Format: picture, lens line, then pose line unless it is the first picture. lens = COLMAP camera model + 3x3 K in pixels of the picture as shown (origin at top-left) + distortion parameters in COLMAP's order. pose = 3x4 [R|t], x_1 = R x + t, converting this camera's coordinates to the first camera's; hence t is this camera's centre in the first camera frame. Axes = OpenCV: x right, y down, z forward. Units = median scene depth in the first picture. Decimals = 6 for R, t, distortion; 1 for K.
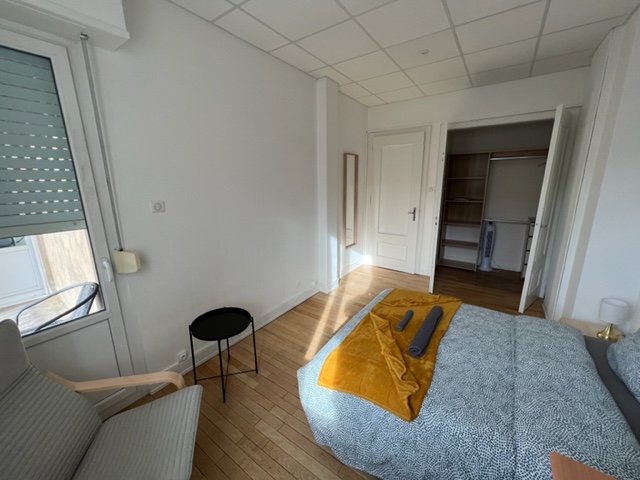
lens RADIAL K [[255.4, 0, 319.7], [0, 255.4, 238.6], [0, 0, 1]] dist [-0.000751, 0.000054]
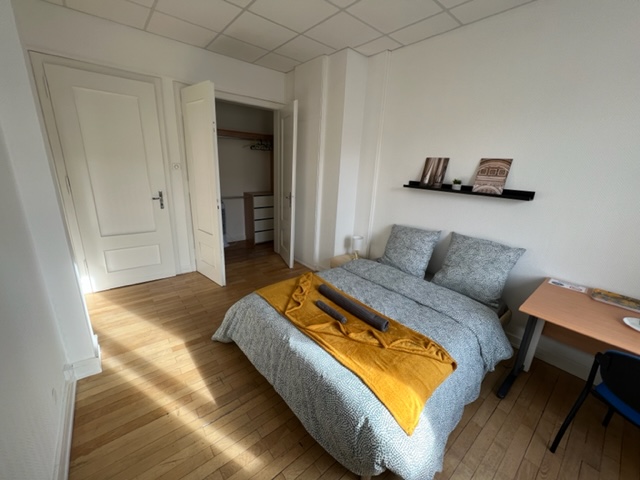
lens RADIAL K [[255.4, 0, 319.7], [0, 255.4, 238.6], [0, 0, 1]] dist [-0.000751, 0.000054]
pose [[0.266515, -0.244489, 0.932306, -0.302857], [0.167158, 0.964359, 0.205109, -0.083603], [-0.949225, 0.101178, 0.297885, 0.470509]]
